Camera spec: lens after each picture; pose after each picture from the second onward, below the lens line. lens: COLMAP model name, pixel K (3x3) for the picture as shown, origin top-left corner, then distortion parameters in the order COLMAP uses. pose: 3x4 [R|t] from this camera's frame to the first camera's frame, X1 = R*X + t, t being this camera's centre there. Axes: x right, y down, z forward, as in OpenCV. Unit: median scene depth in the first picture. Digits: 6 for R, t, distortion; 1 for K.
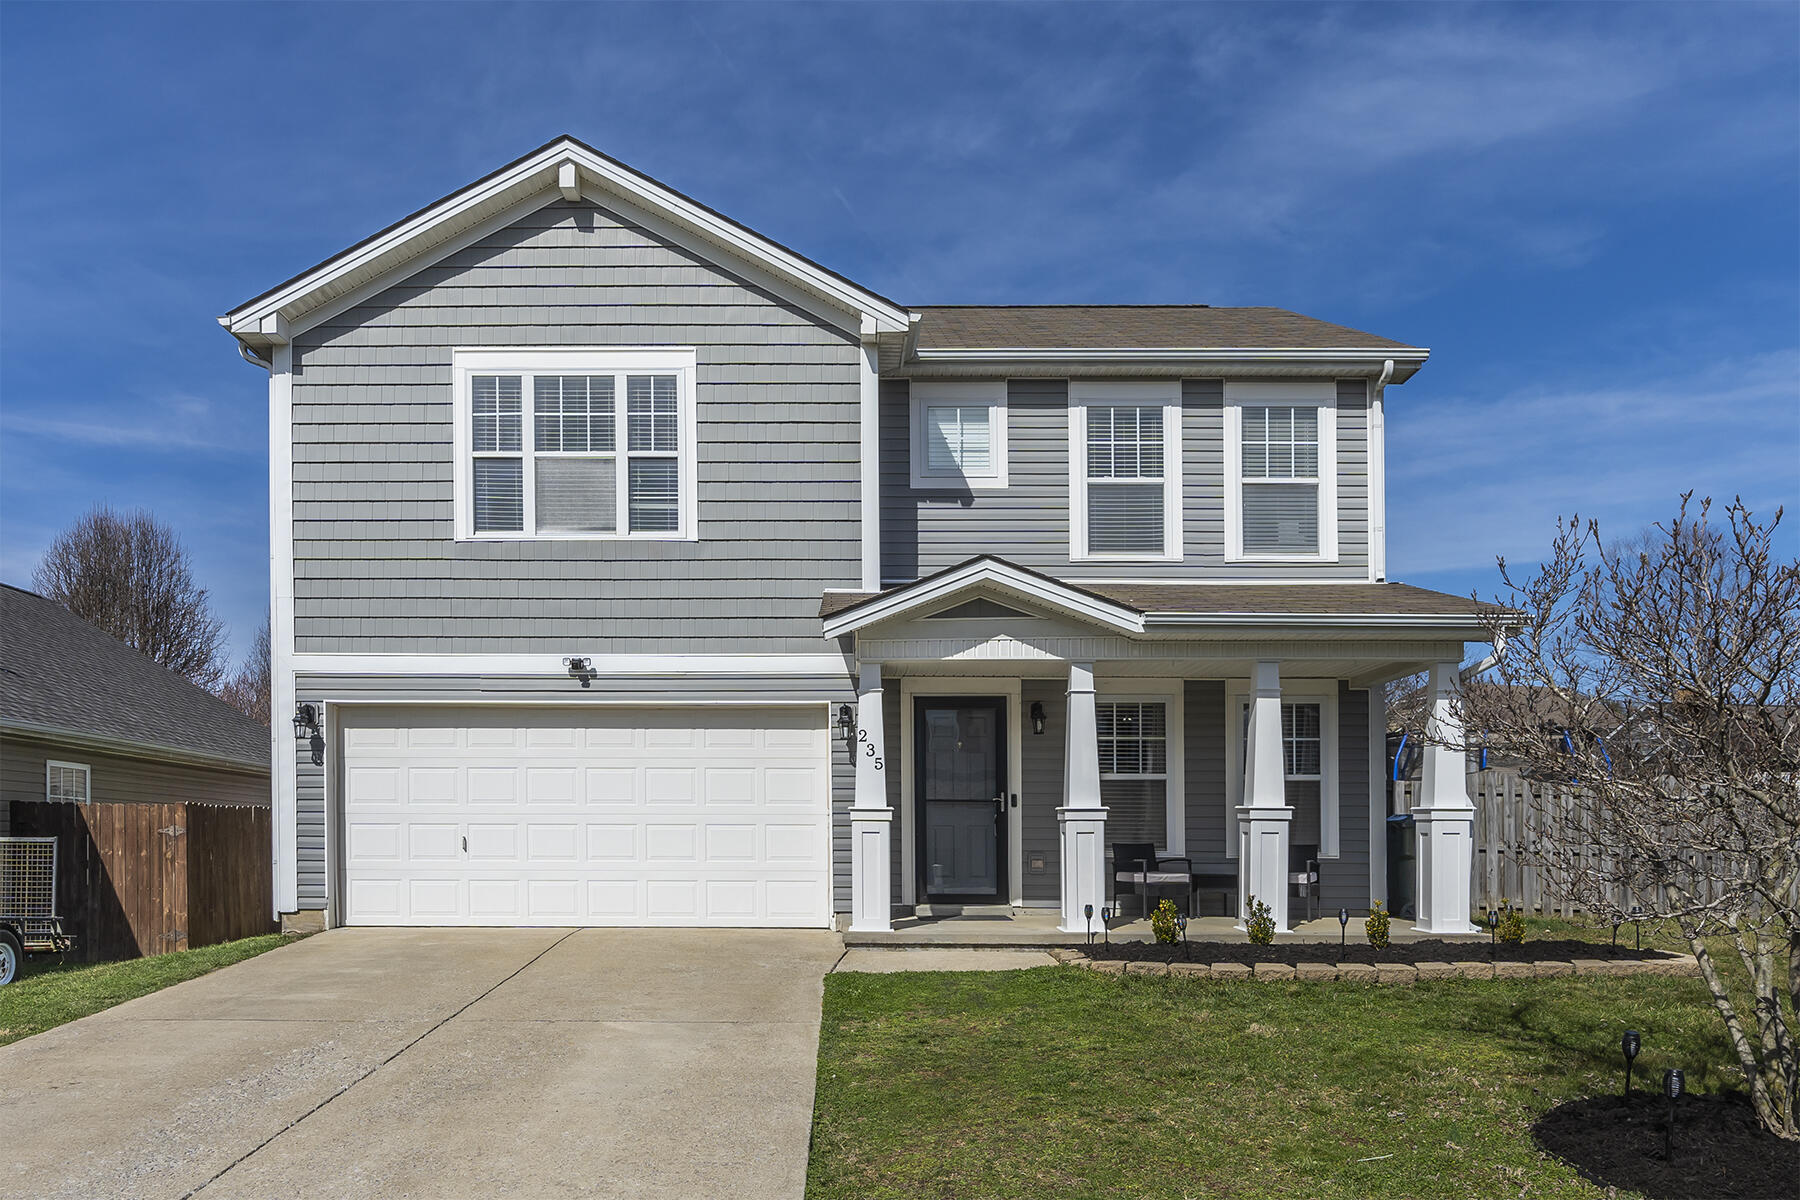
lens RADIAL K [[1275.7, 0, 900.7], [0, 1275.7, 861.4], [0, 0, 1]] dist [-0.009748, 0.000366]
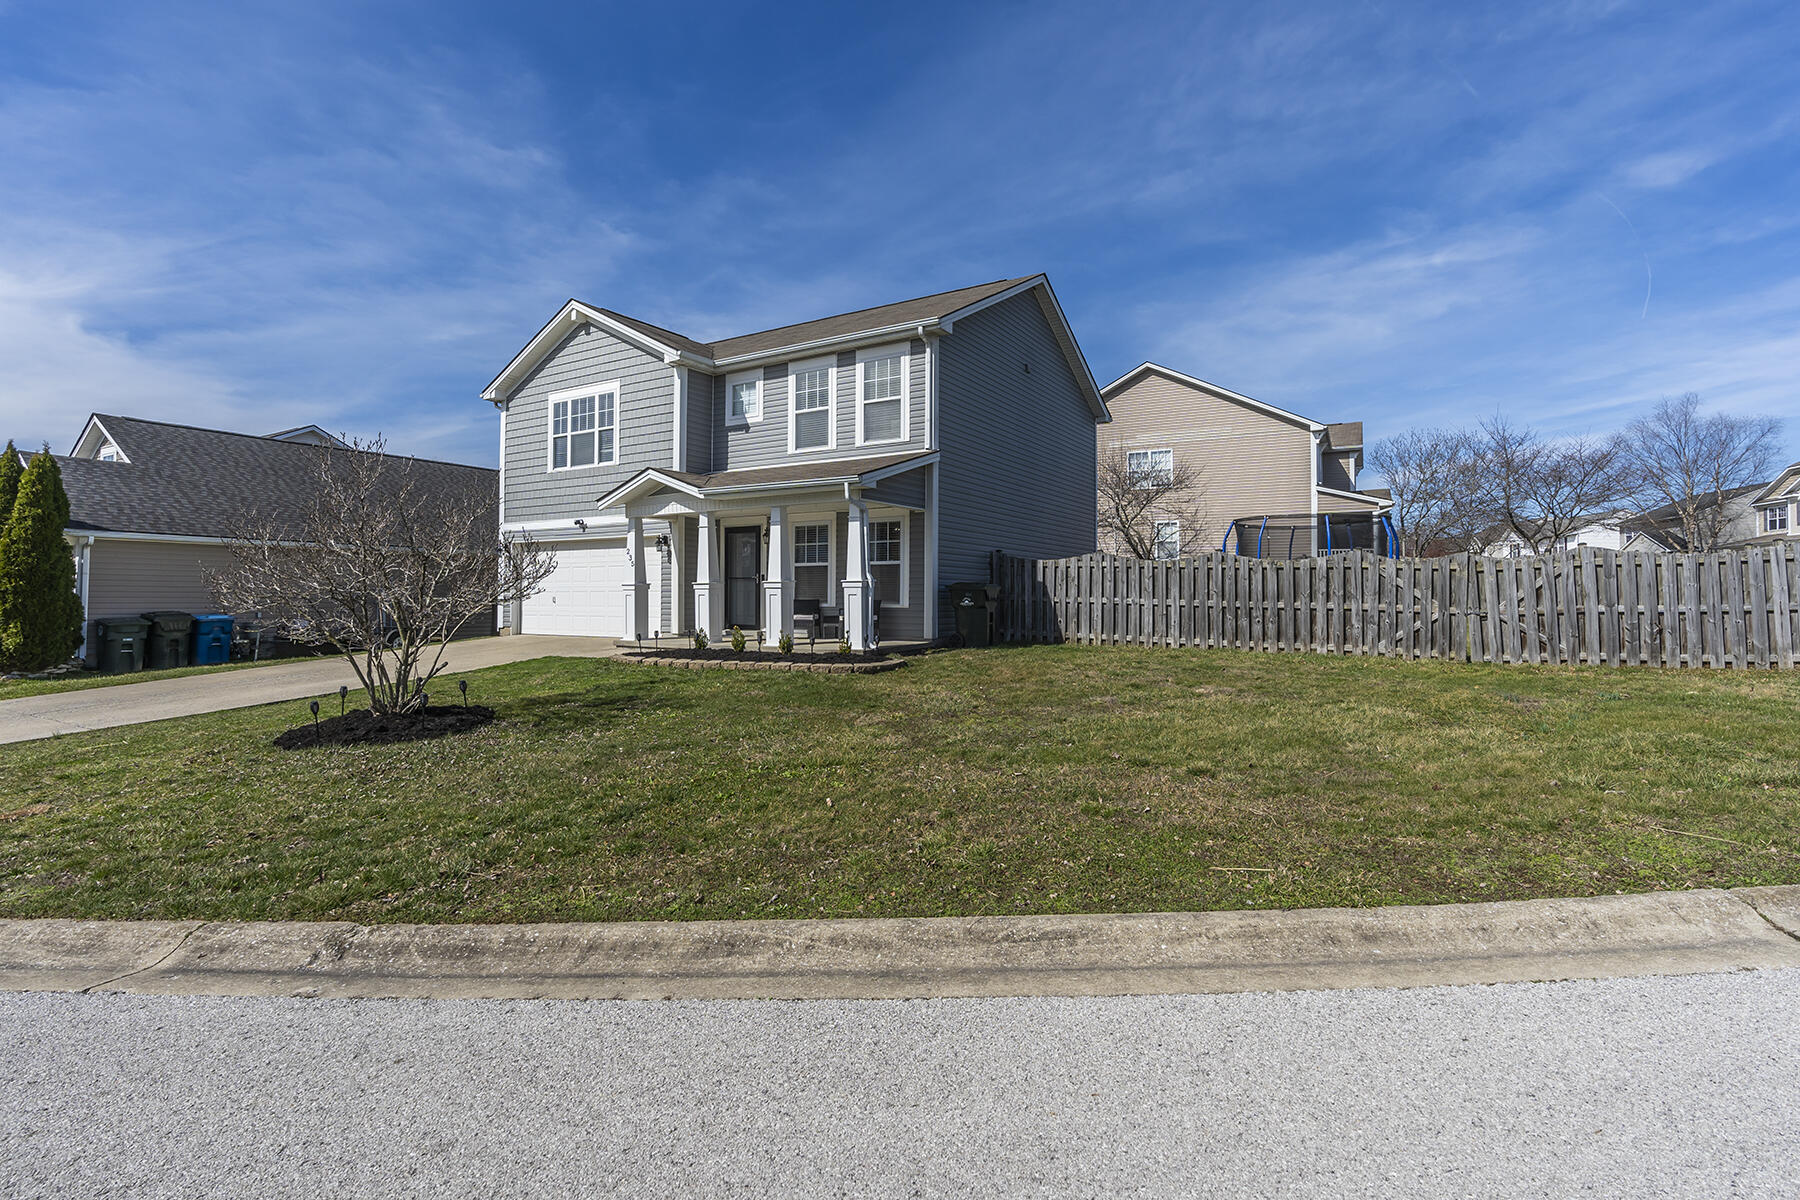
lens RADIAL K [[822.4, 0, 900.4], [0, 822.4, 590.1], [0, 0, 1]] dist [-0.012360, 0.001014]
pose [[0.863594, -0.005491, -0.504158, 0.942825], [-0.007298, 0.999700, -0.023389, -0.000940], [0.504135, 0.023878, 0.863295, 0.009584]]
